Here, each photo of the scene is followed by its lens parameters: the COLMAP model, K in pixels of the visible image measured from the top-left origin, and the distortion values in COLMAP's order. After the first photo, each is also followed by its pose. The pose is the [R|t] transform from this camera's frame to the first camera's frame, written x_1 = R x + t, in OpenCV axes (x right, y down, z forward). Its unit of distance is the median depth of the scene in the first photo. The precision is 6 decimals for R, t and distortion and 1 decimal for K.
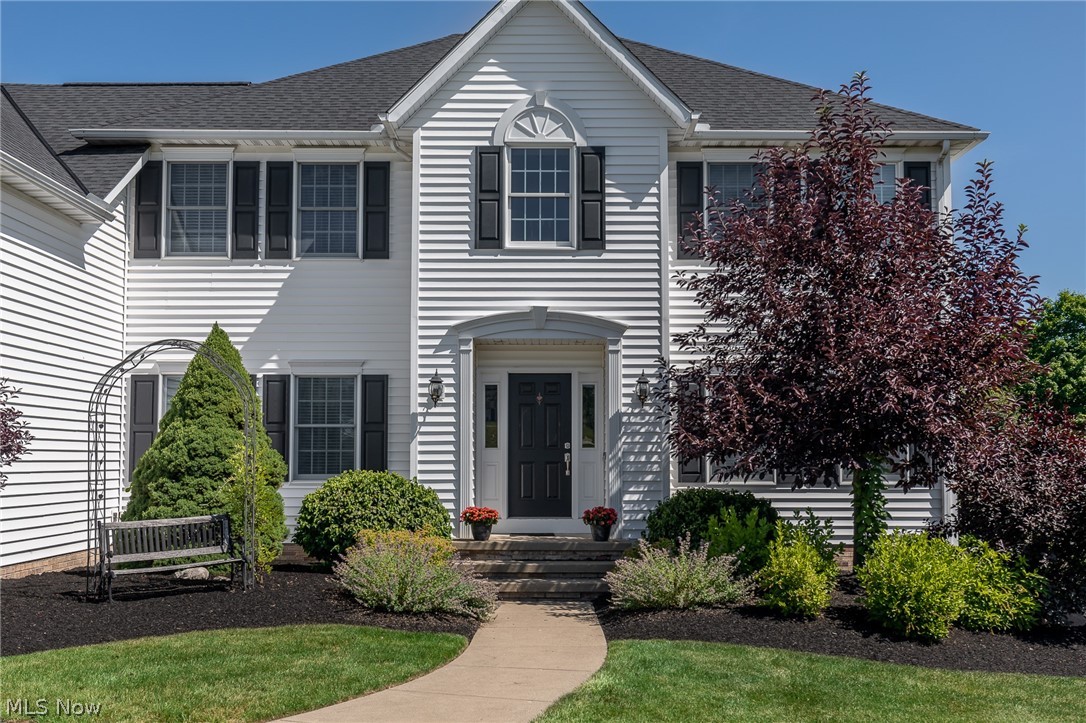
lens RADIAL K [[1150.7, 0, 544.3], [0, 1150.7, 373.3], [0, 0, 1]] dist [0.024935, 0.000000]
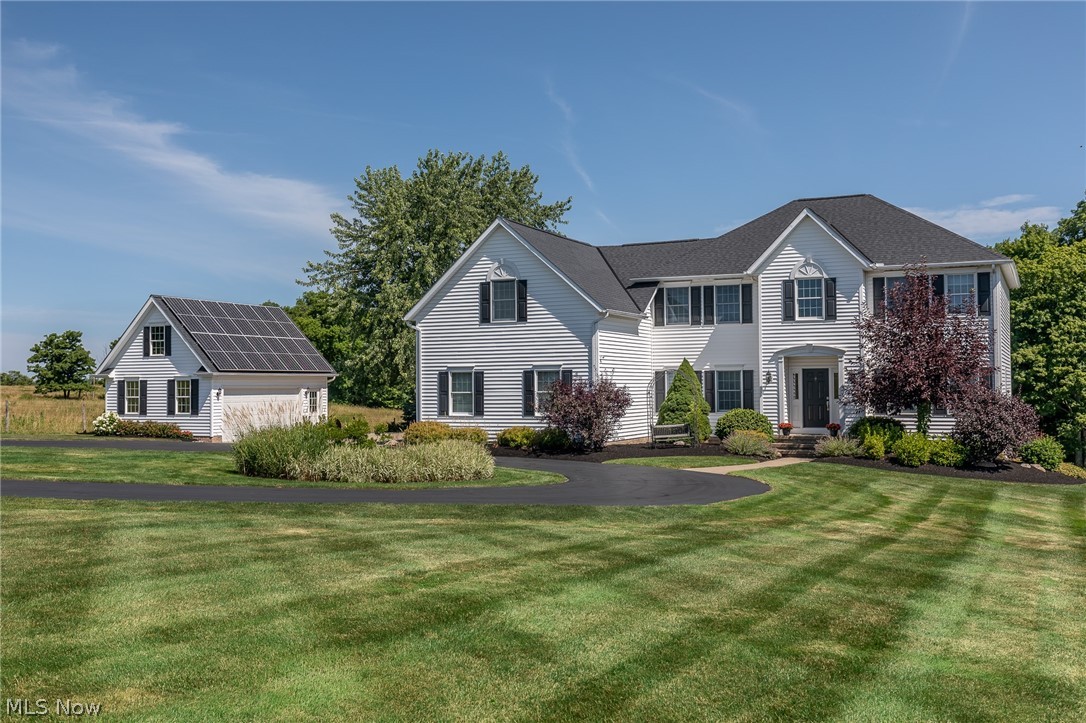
lens RADIAL K [[1150.7, 0, 546.6], [0, 1150.7, 363.8], [0, 0, 1]] dist [0.024935, 0.000000]
pose [[0.914926, -0.014487, -0.403362, 0.477402], [0.036234, 0.998269, 0.046334, -0.149269], [0.401993, -0.057008, 0.913867, -1.507011]]
